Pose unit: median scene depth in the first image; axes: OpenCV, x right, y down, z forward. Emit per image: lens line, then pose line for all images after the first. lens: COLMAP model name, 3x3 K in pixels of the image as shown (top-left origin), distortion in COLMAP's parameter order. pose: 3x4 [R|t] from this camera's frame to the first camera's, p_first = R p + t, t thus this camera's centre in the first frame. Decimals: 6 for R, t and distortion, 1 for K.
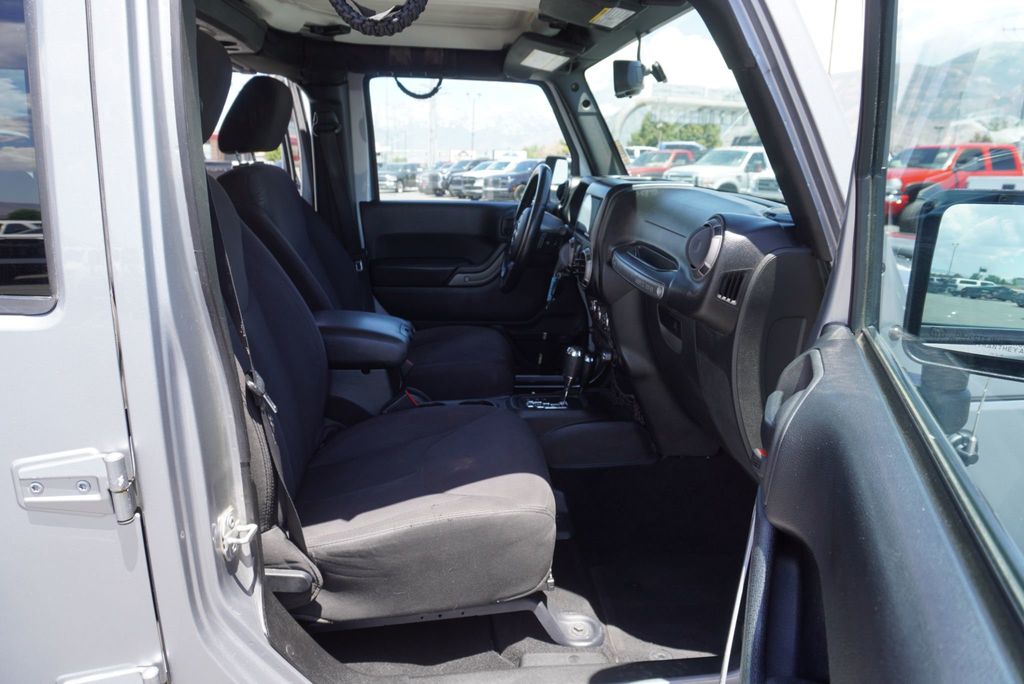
lens RADIAL K [[690.8, 0, 512.6], [0, 690.8, 344.8], [0, 0, 1]] dist [-0.030764, 0.024399]
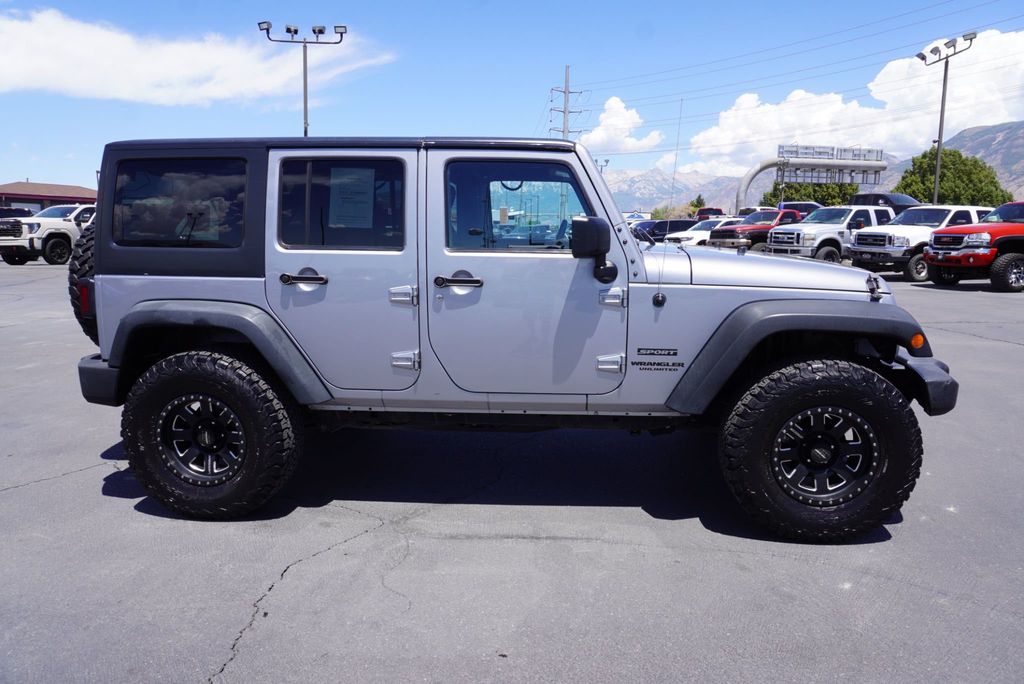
lens RADIAL K [[690.8, 0, 501.8], [0, 690.8, 335.2], [0, 0, 1]] dist [-0.030764, 0.024399]
pose [[0.979334, 0.018607, -0.201394, 0.014930], [-0.038599, 0.994652, -0.095802, 0.016003], [0.198534, 0.101596, 0.974814, -0.056924]]
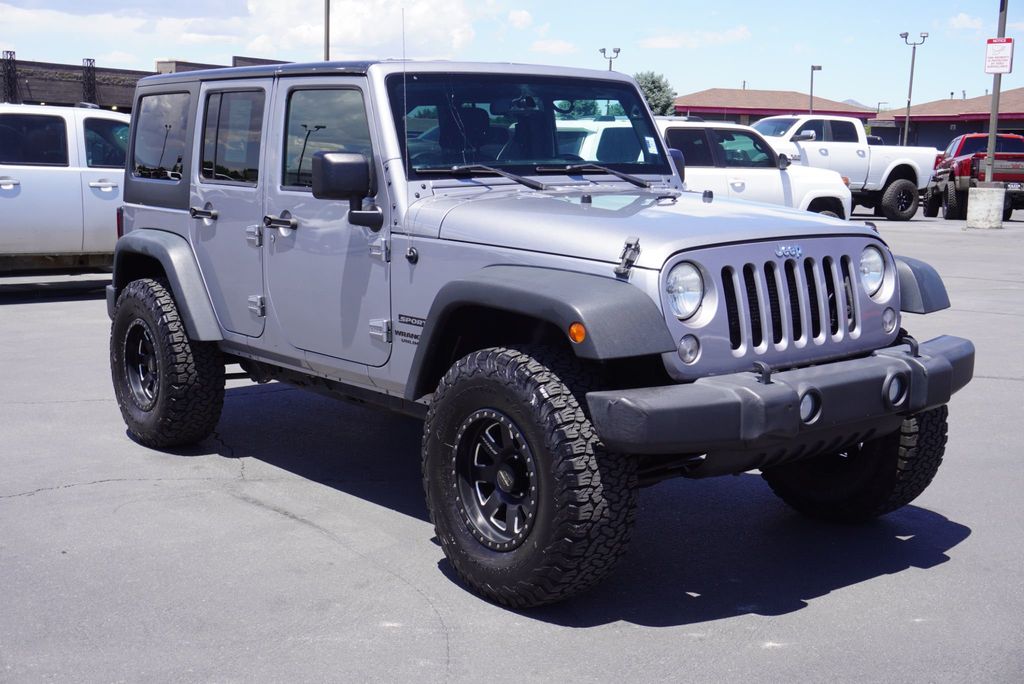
lens RADIAL K [[1274.0, 0, 469.6], [0, 1274.0, 340.3], [0, 0, 1]] dist [0.087088, 0.000000]
pose [[0.505183, 0.112689, -0.855623, 0.122783], [-0.219772, 0.975550, -0.001276, 0.010208], [0.834560, 0.188687, 0.517598, -0.031083]]
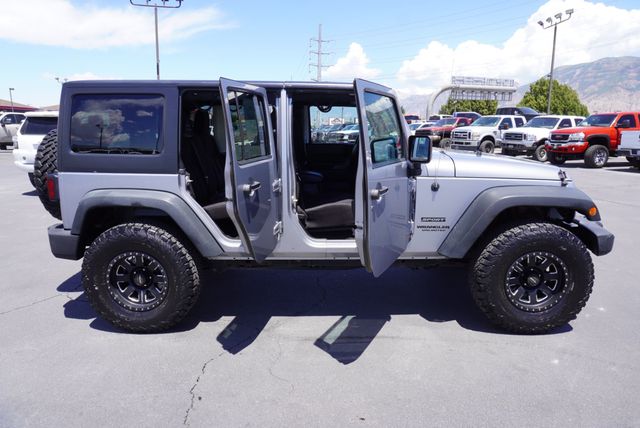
lens RADIAL K [[431.7, 0, 314.4], [0, 431.7, 211.9], [0, 0, 1]] dist [-0.030764, 0.024399]
pose [[0.992583, 0.010917, -0.121080, 0.004043], [-0.018002, 0.998179, -0.057574, 0.013160], [0.120231, 0.059327, 0.990972, -0.056777]]
